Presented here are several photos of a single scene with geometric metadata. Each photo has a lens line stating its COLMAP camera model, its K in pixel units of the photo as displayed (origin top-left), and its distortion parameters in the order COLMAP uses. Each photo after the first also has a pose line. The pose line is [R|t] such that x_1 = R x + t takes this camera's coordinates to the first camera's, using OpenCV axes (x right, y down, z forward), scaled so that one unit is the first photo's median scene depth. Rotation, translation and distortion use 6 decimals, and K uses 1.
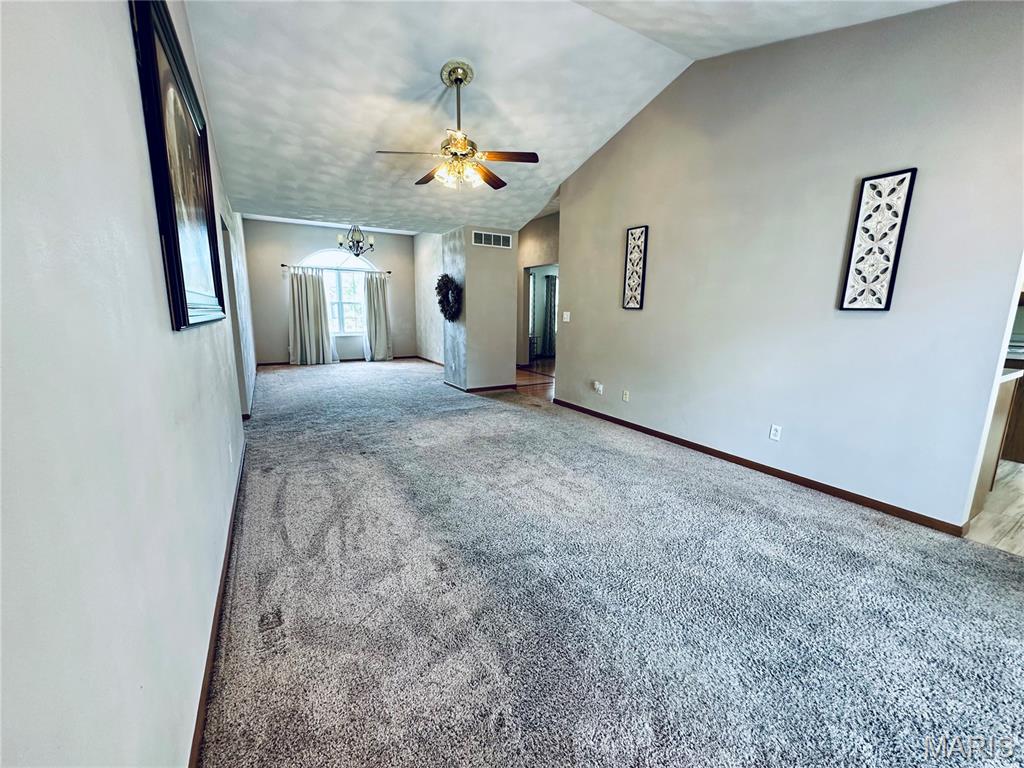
lens RADIAL K [[411.3, 0, 512.4], [0, 411.3, 383.5], [0, 0, 1]] dist [0.000376, 0.000080]
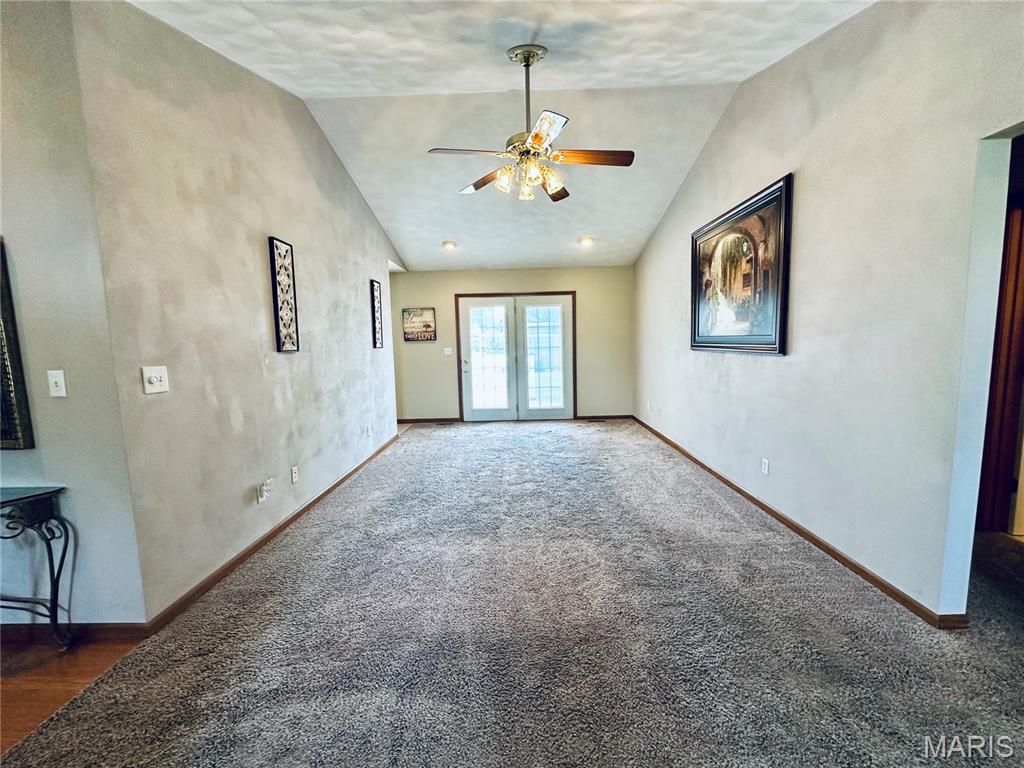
lens RADIAL K [[411.3, 0, 512.2], [0, 411.3, 384.1], [0, 0, 1]] dist [0.000376, 0.000080]
pose [[-0.858418, -0.036279, 0.511666, -0.427189], [0.110414, 0.961044, 0.253383, -0.276133], [-0.500926, 0.274004, -0.820972, 1.461536]]
